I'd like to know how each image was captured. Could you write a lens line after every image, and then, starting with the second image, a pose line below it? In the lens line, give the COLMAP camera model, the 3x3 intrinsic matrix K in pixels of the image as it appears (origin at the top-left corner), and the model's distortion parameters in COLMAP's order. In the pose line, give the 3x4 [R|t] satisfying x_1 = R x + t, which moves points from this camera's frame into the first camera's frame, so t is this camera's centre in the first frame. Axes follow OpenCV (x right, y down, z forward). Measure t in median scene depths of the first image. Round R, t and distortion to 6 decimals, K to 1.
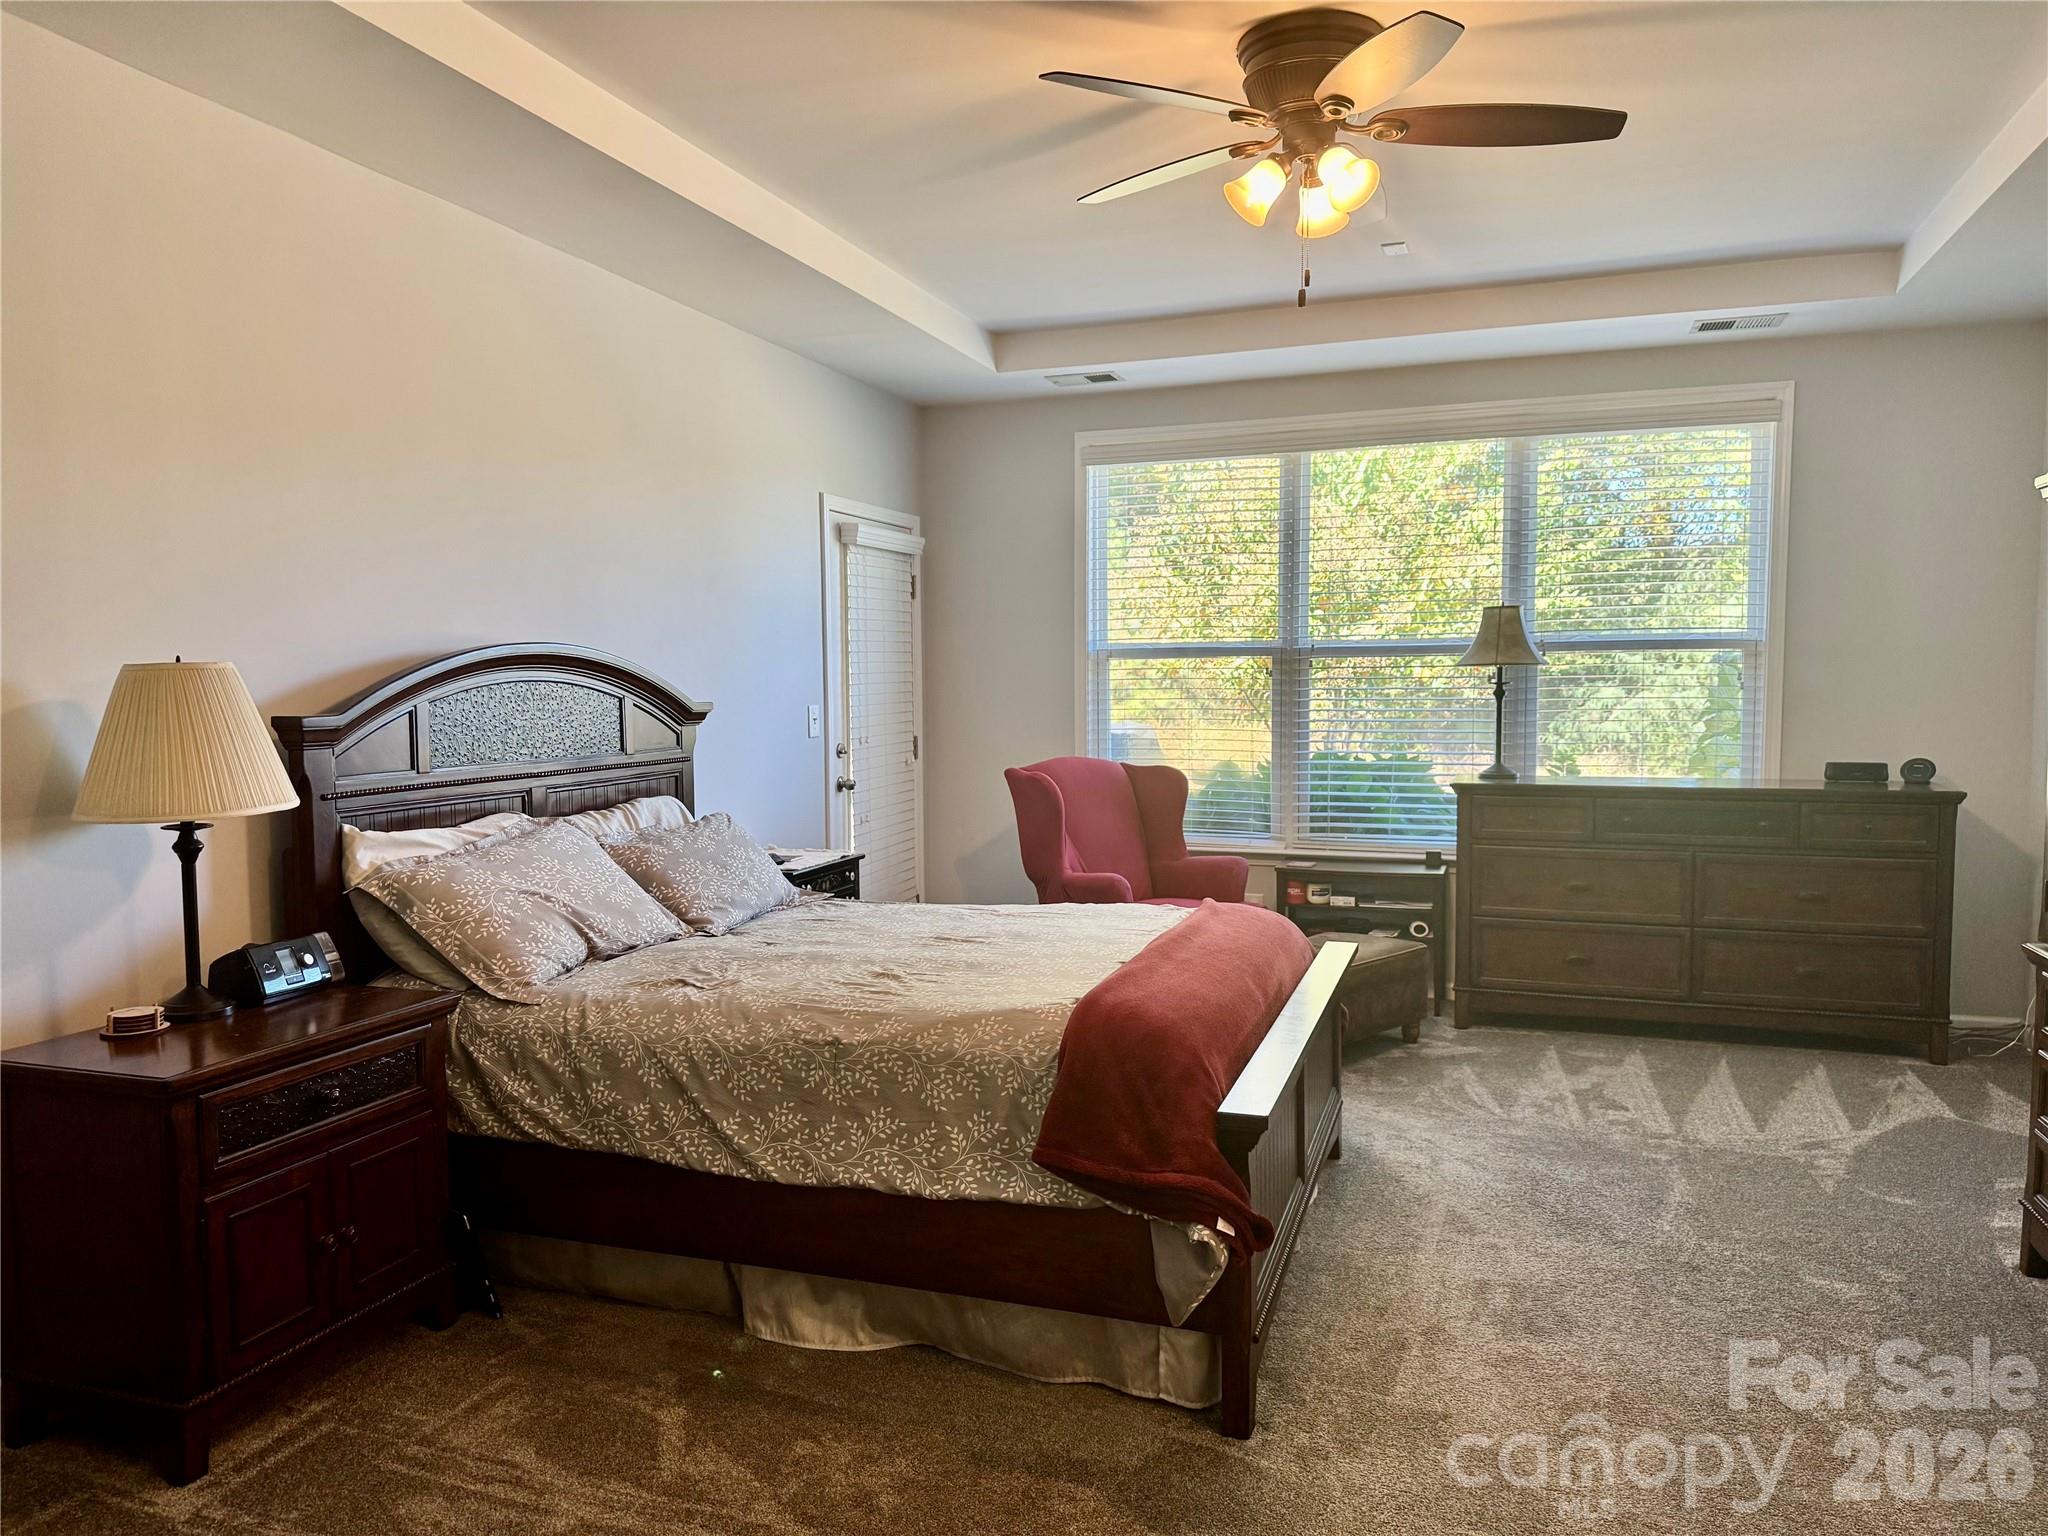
lens RADIAL K [[1445.3, 0, 1069.2], [0, 1445.3, 701.1], [0, 0, 1]] dist [0.068987, -0.073954]
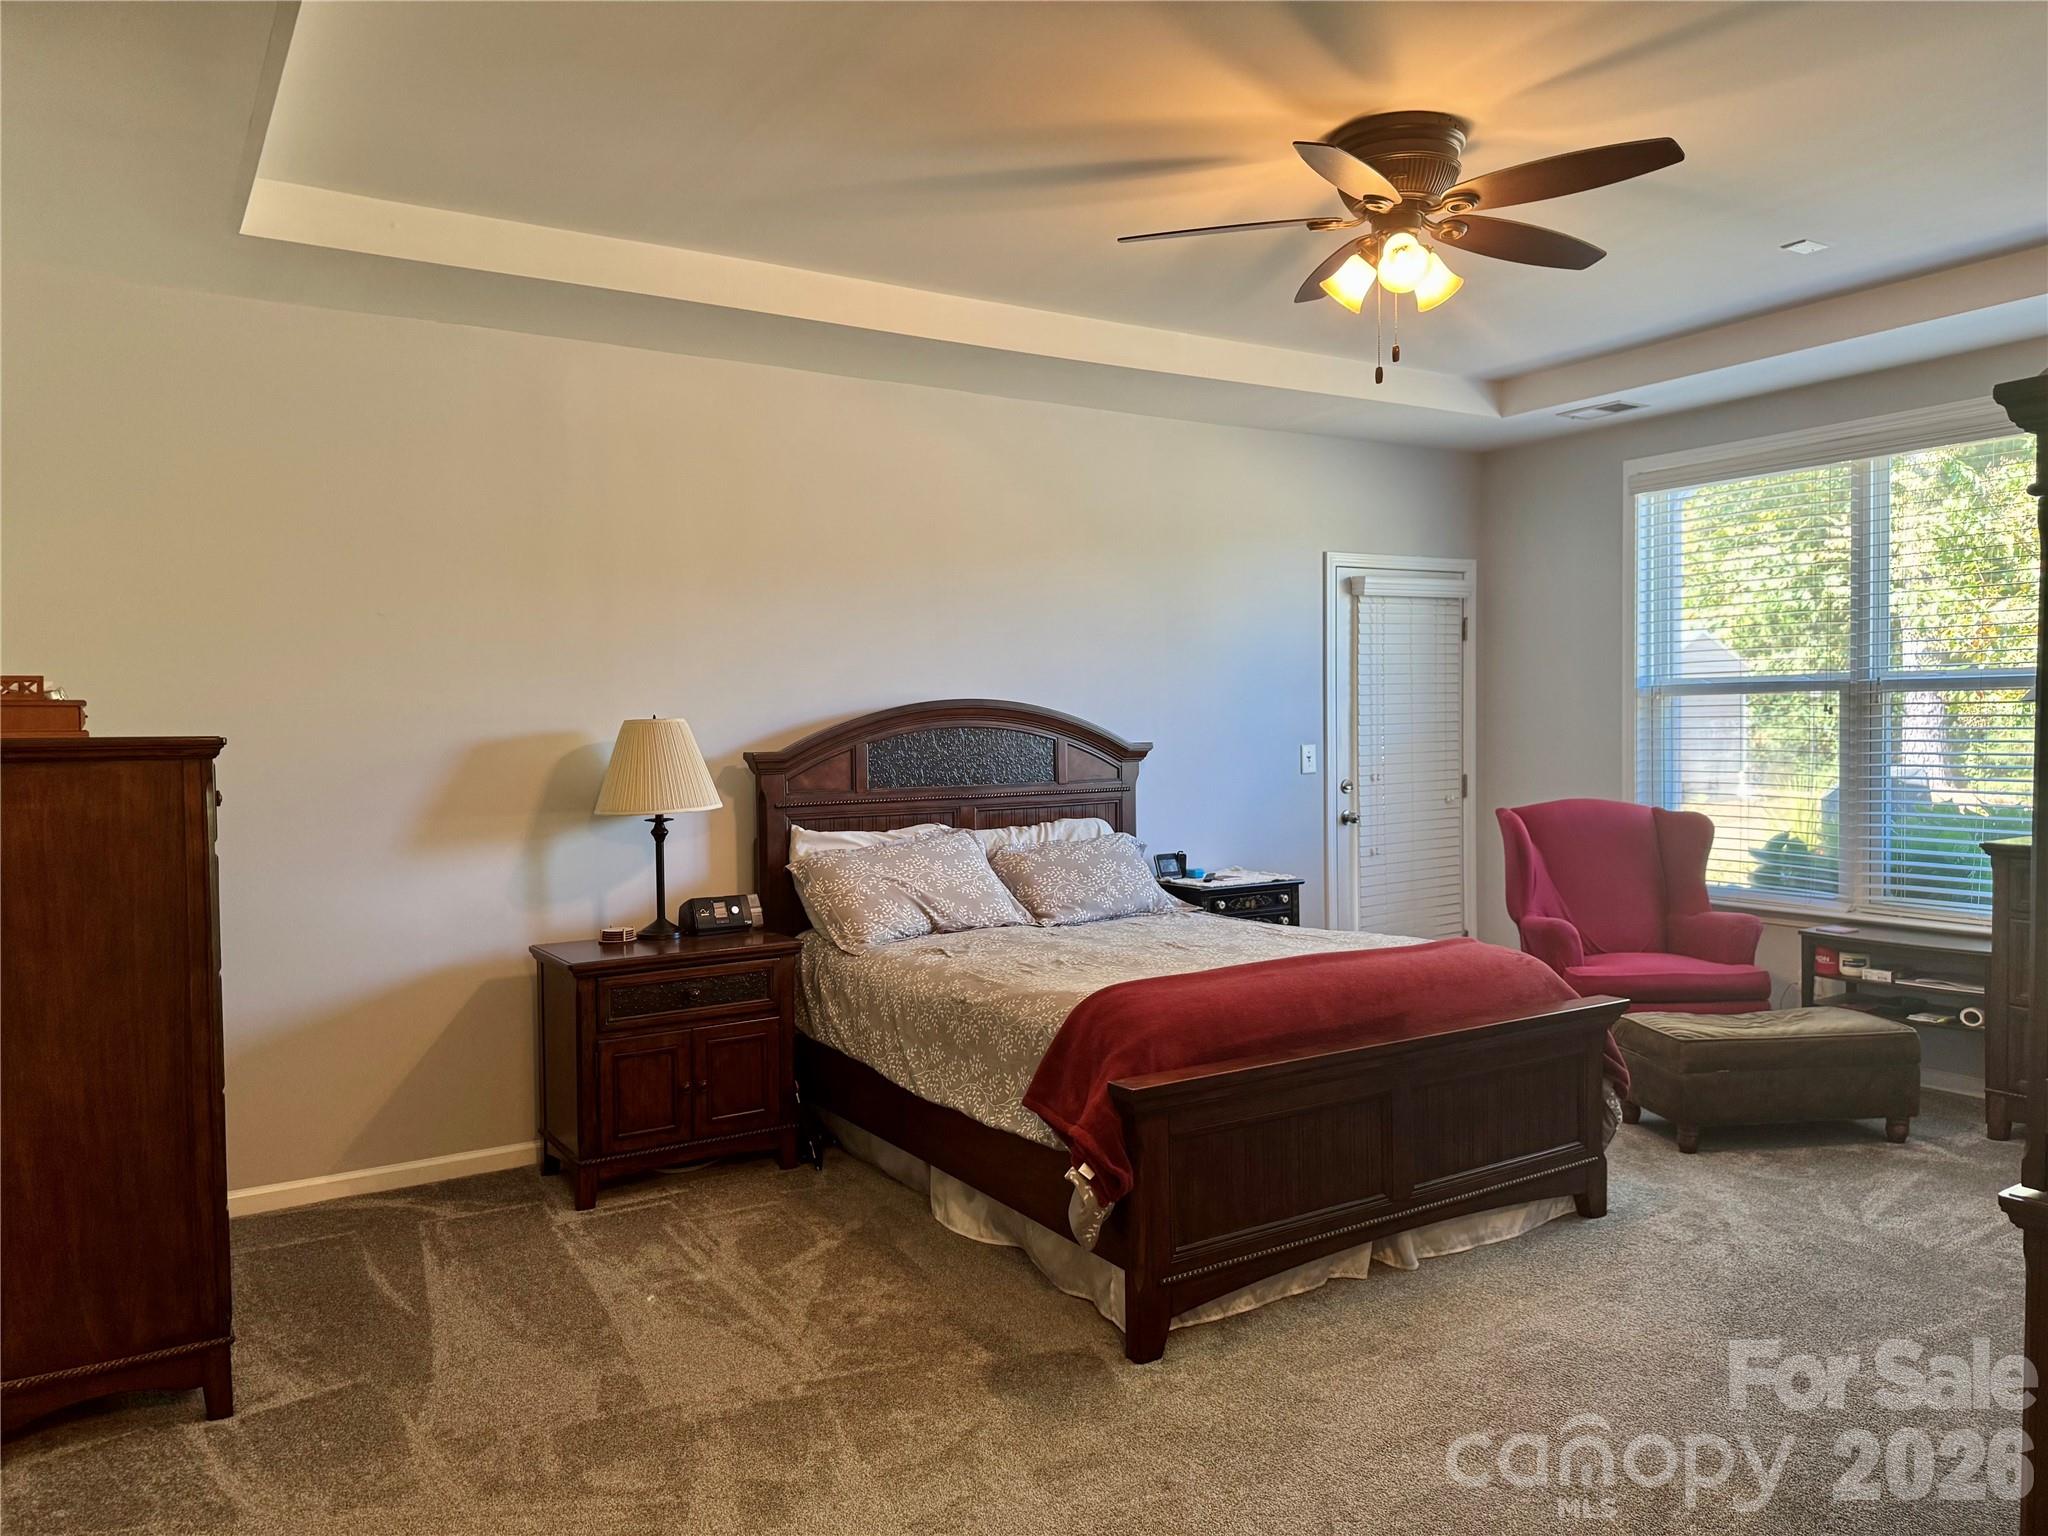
lens RADIAL K [[1445.3, 0, 1023.1], [0, 1445.3, 675.6], [0, 0, 1]] dist [0.068987, -0.073954]
pose [[0.782107, -0.025473, -0.622623, 0.576846], [-0.000670, 0.999129, -0.041718, -0.005521], [0.623144, 0.033045, 0.781409, -0.008584]]
